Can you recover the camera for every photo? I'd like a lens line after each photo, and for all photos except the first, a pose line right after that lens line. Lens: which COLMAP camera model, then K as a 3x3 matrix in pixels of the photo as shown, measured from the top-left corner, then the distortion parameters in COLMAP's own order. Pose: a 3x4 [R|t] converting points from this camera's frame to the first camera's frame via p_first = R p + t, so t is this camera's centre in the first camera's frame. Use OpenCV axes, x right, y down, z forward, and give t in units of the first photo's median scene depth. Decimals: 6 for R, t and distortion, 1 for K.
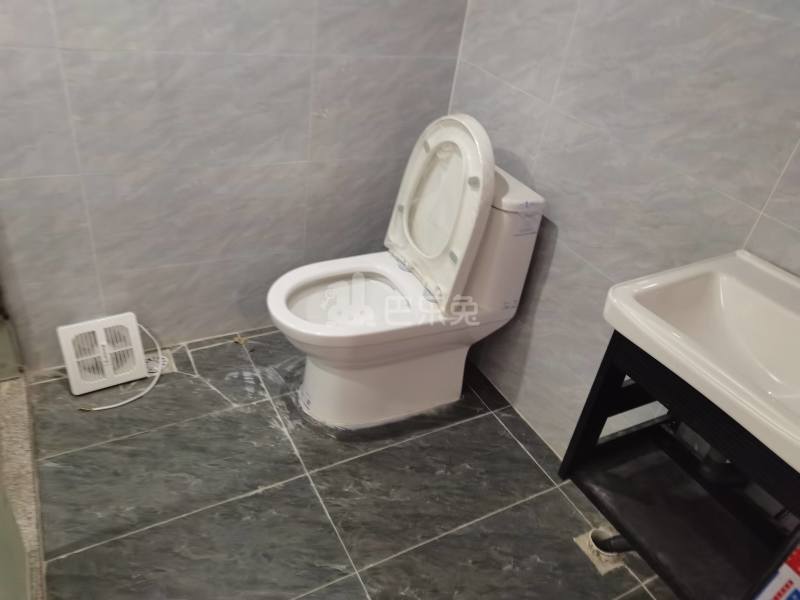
lens RADIAL K [[610.4, 0, 400.0], [0, 610.4, 300.0], [0, 0, 1]] dist [0.000861, -0.001262]
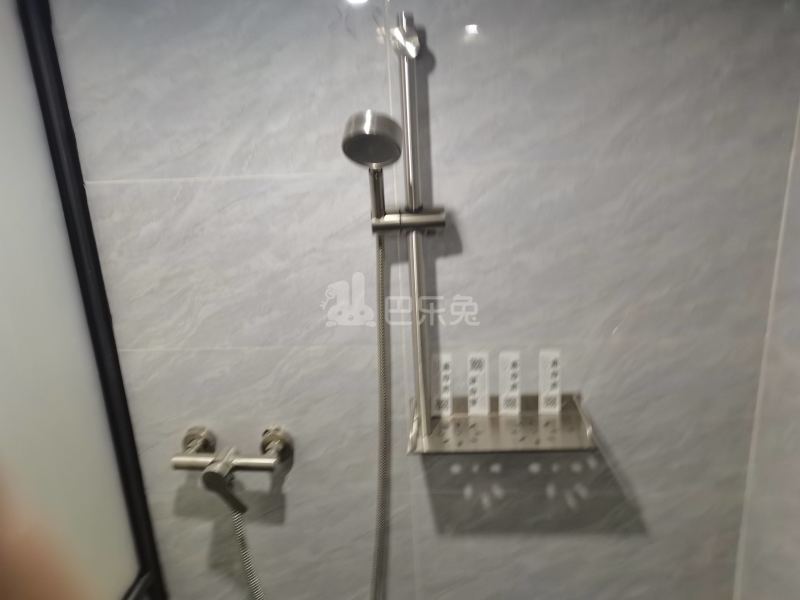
lens RADIAL K [[610.4, 0, 400.0], [0, 610.4, 300.0], [0, 0, 1]] dist [0.000861, -0.001262]
pose [[0.516849, -0.375885, 0.769141, -0.315879], [0.571641, 0.820332, 0.016770, -0.430415], [-0.637255, 0.431005, 0.638859, 0.609643]]
